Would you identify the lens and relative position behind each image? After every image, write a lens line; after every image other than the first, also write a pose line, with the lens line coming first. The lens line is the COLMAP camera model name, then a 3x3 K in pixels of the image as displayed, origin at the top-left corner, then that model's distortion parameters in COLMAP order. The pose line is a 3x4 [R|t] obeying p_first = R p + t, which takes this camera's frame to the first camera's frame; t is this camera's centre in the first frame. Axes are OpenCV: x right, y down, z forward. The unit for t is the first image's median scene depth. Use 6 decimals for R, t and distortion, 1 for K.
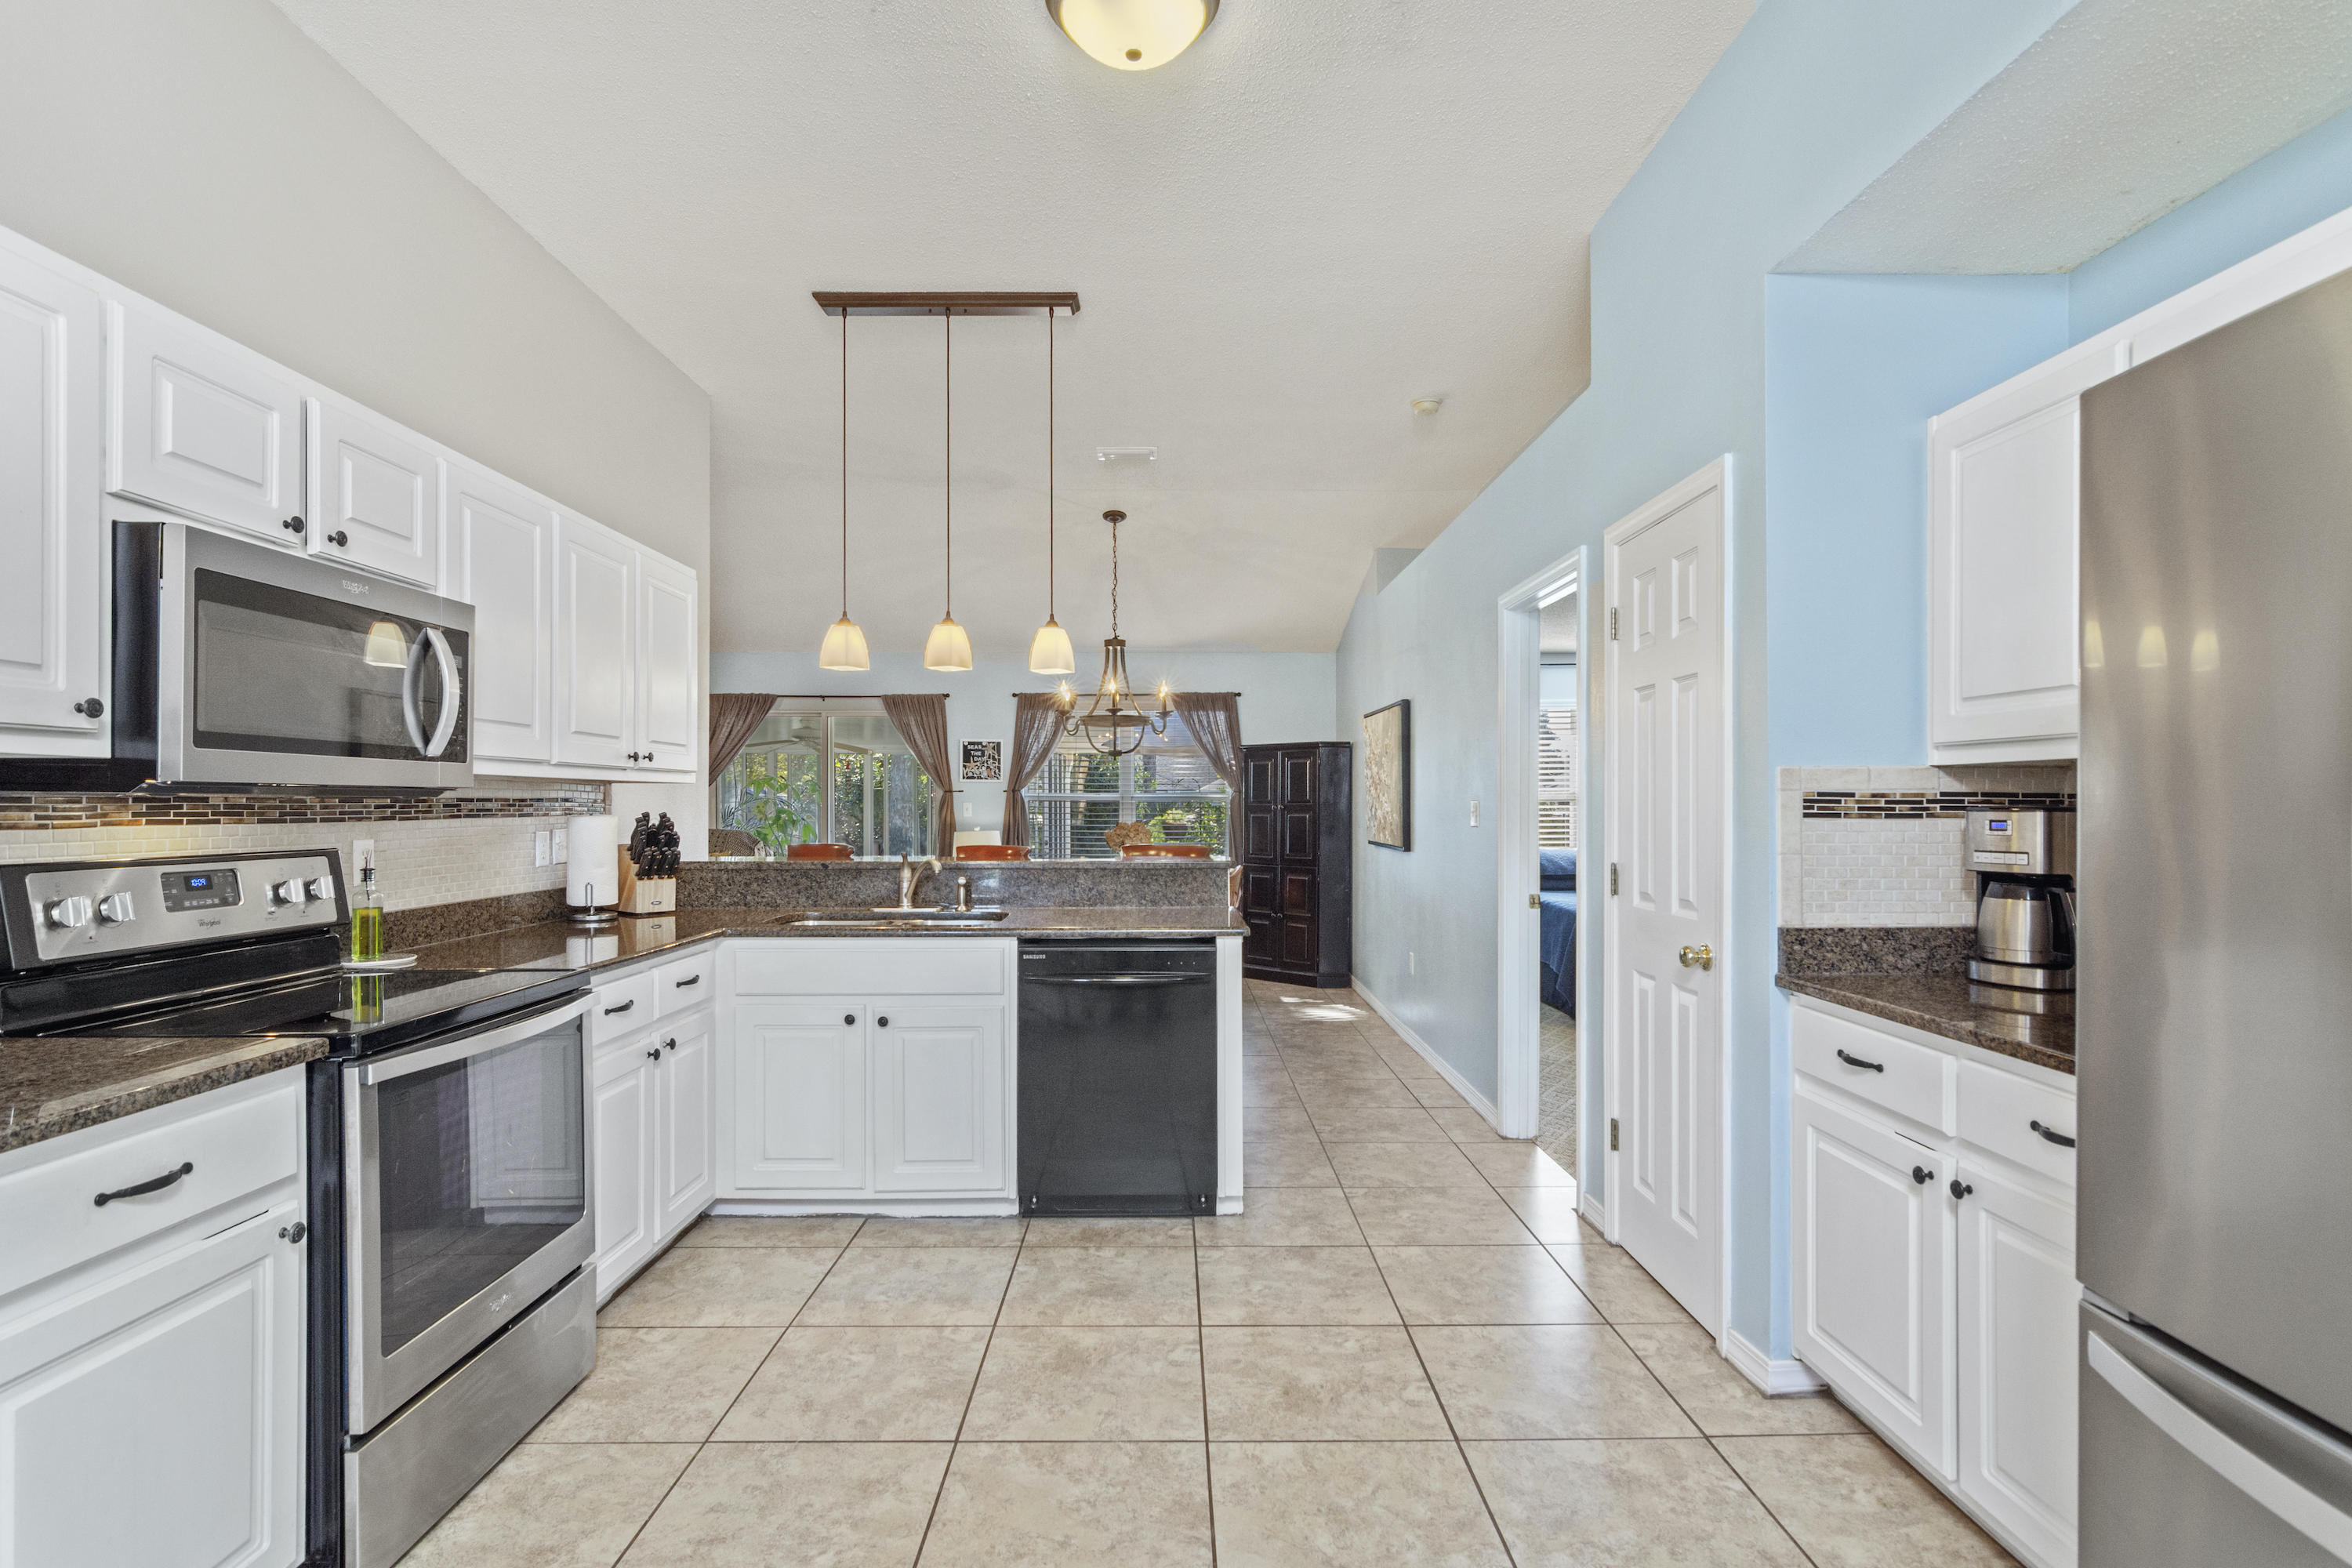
lens RADIAL K [[1136.0, 0, 1178.8], [0, 1136.0, 809.1], [0, 0, 1]] dist [-0.000362, 0.000264]
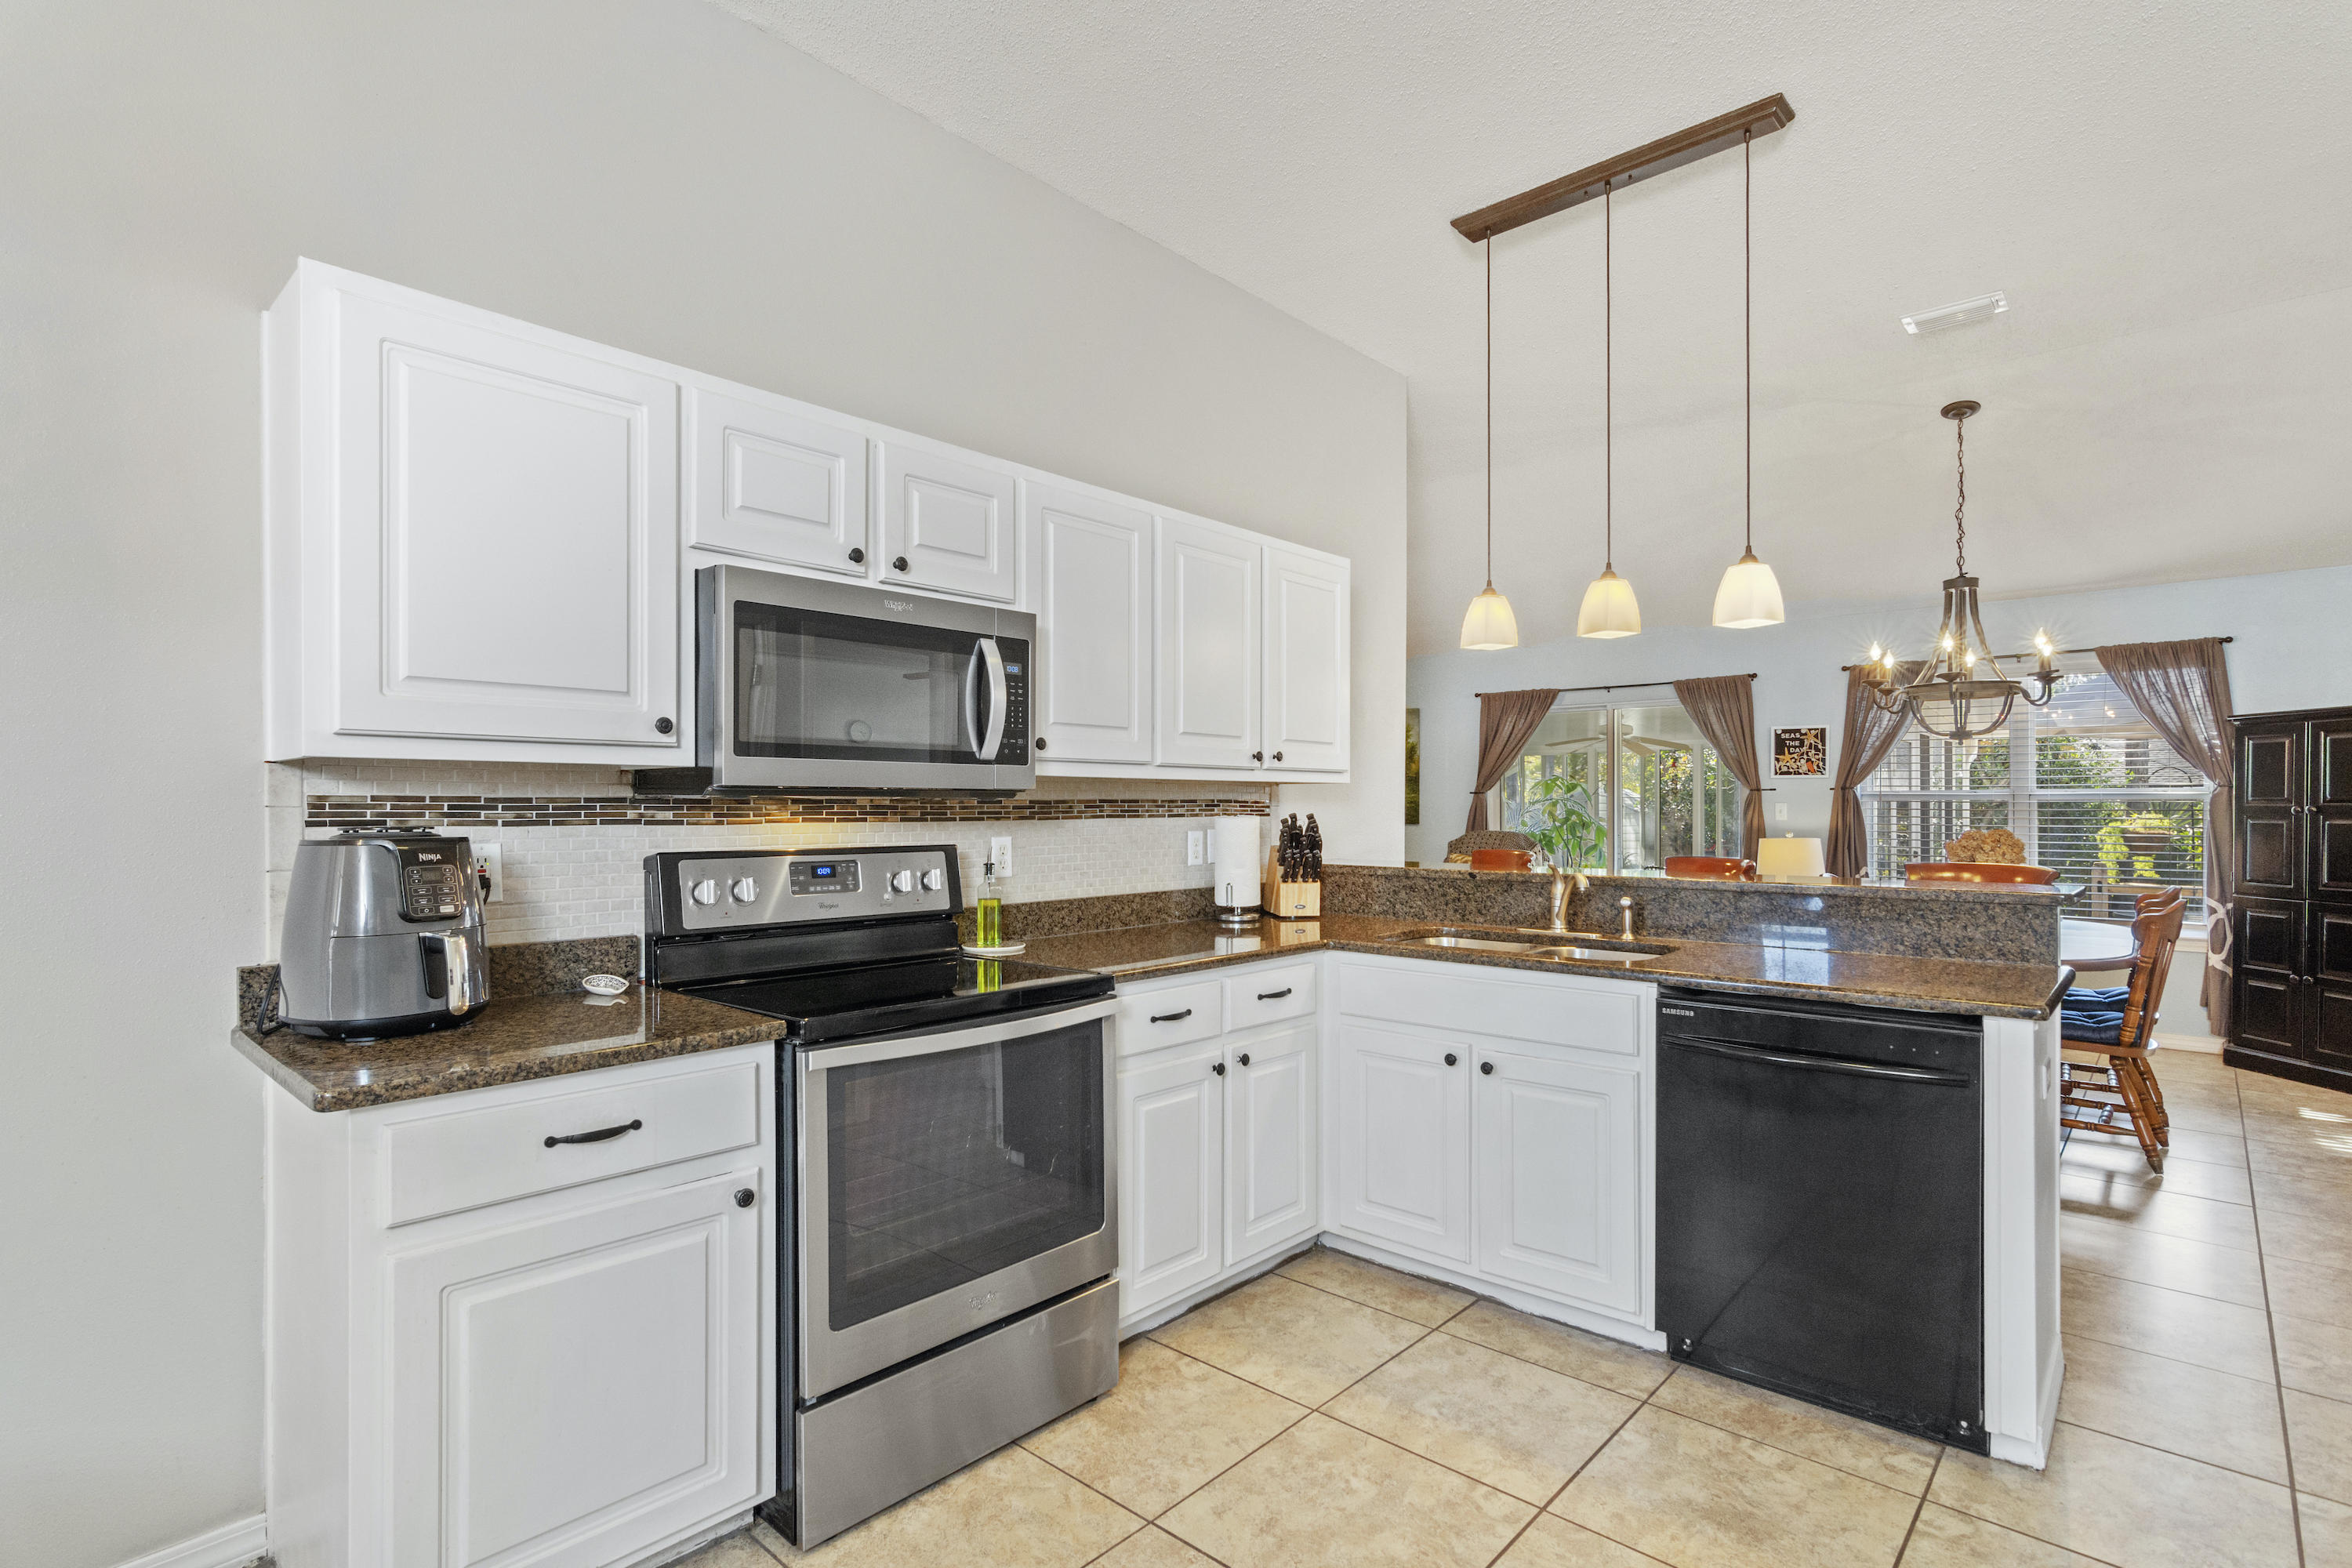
lens RADIAL K [[1136.0, 0, 1178.8], [0, 1136.0, 809.1], [0, 0, 1]] dist [-0.000362, 0.000264]
pose [[0.734920, 0.001451, -0.678152, 0.134482], [-0.002283, 0.999997, -0.000335, -0.000283], [0.678150, 0.001795, 0.734922, 0.241089]]
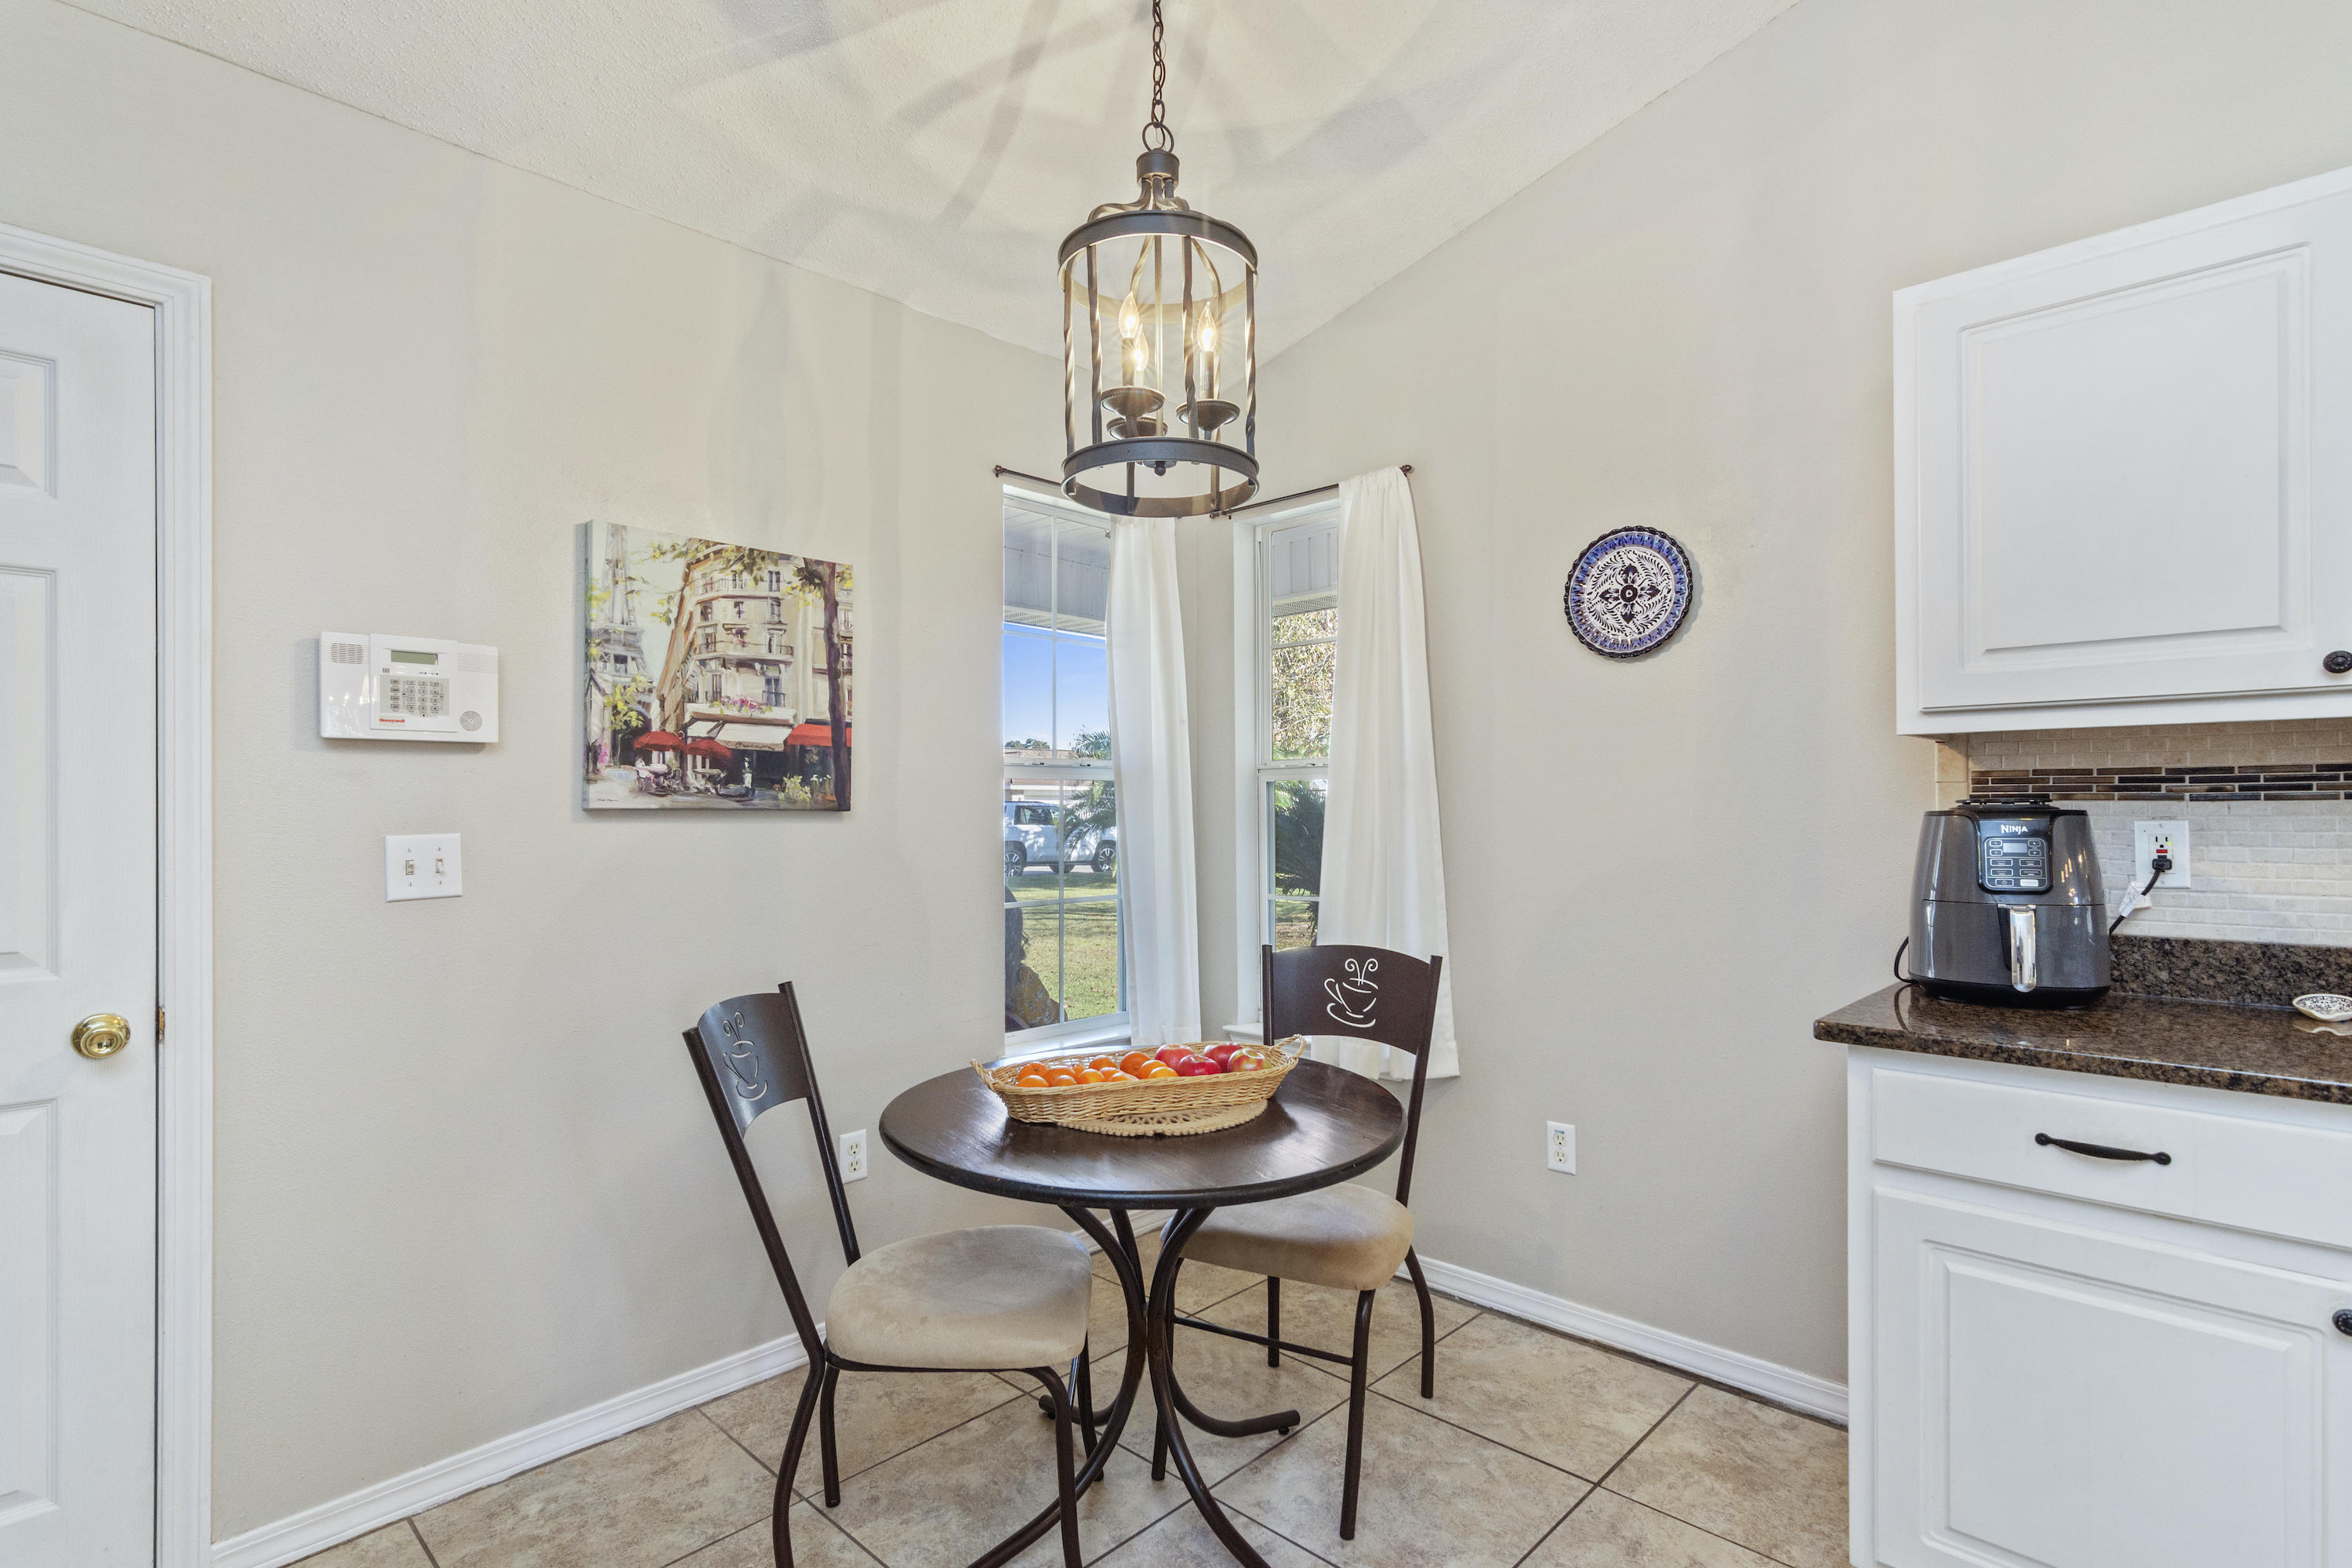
lens RADIAL K [[1136.0, 0, 1178.8], [0, 1136.0, 809.1], [0, 0, 1]] dist [-0.000362, 0.000264]
pose [[-0.695685, 0.003804, -0.718337, 0.161903], [0.001615, 0.999992, 0.003732, 0.011127], [0.718345, 0.001437, -0.695685, 0.484085]]
